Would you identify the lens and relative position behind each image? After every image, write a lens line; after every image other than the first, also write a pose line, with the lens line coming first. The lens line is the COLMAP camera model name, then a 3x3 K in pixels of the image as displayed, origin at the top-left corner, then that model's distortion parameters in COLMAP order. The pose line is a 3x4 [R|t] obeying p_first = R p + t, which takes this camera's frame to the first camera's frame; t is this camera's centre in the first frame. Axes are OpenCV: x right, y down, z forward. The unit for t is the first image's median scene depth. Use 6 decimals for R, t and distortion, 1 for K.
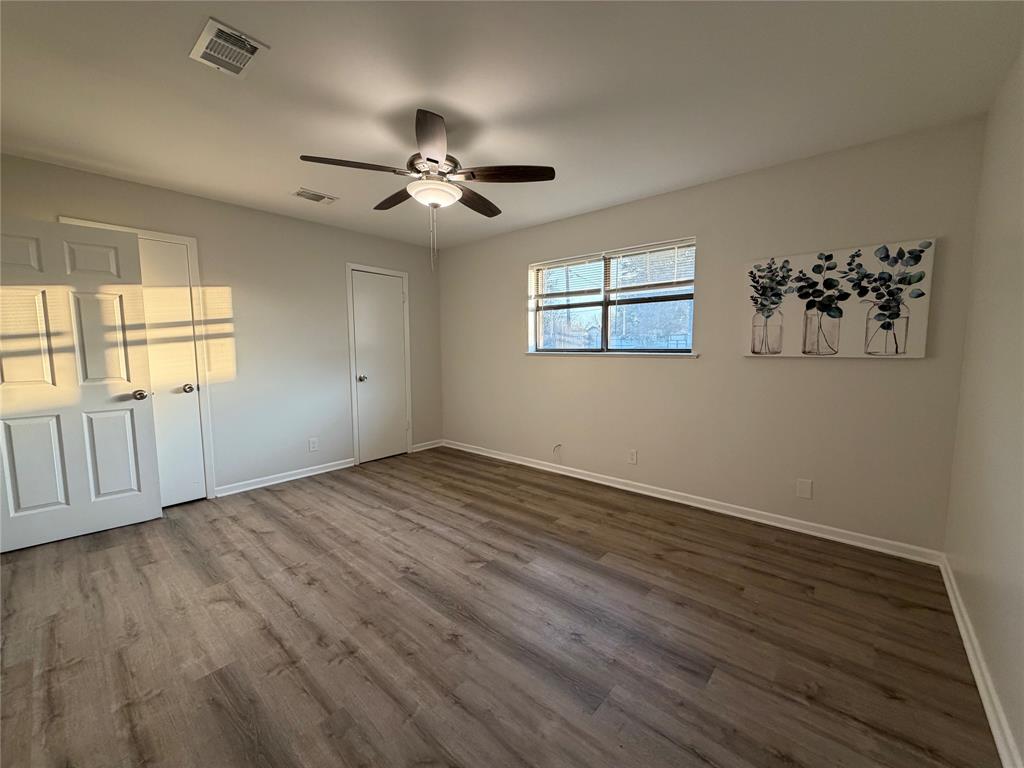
lens RADIAL K [[408.6, 0, 508.9], [0, 408.6, 384.0], [0, 0, 1]] dist [0.001186, -0.000112]
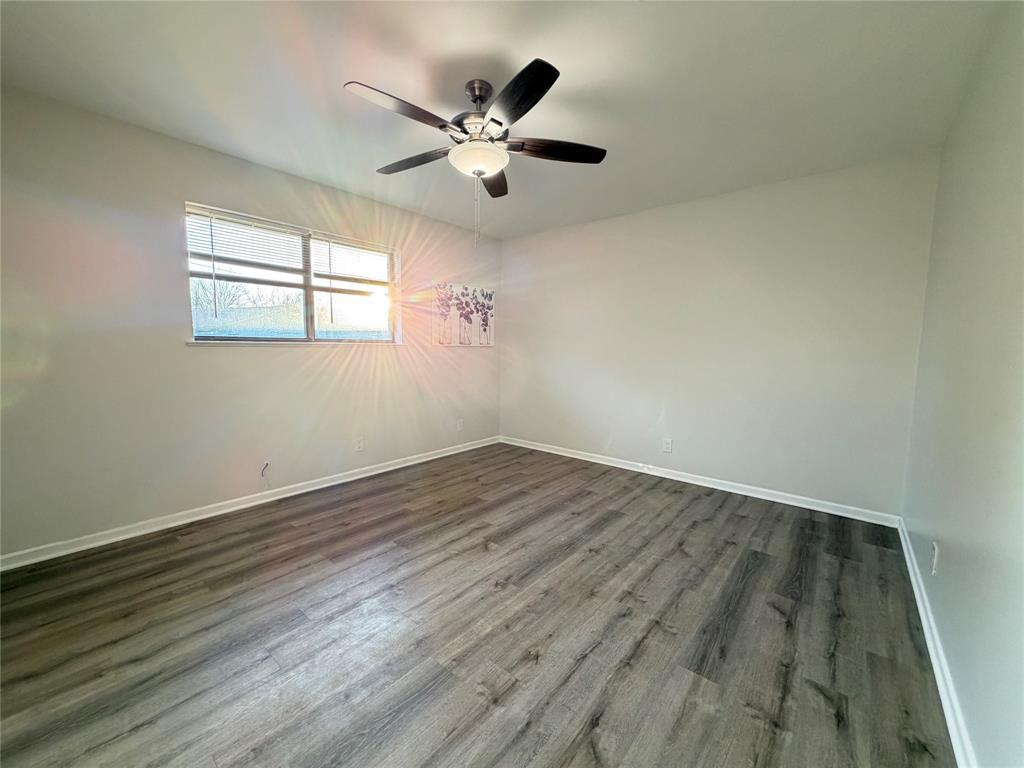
lens RADIAL K [[408.6, 0, 508.9], [0, 408.6, 384.0], [0, 0, 1]] dist [0.001186, -0.000112]
pose [[-0.021524, -0.087408, 0.995940, -0.982098], [0.082628, 0.992607, 0.088902, -0.045169], [-0.996348, 0.084206, -0.014142, 0.863904]]
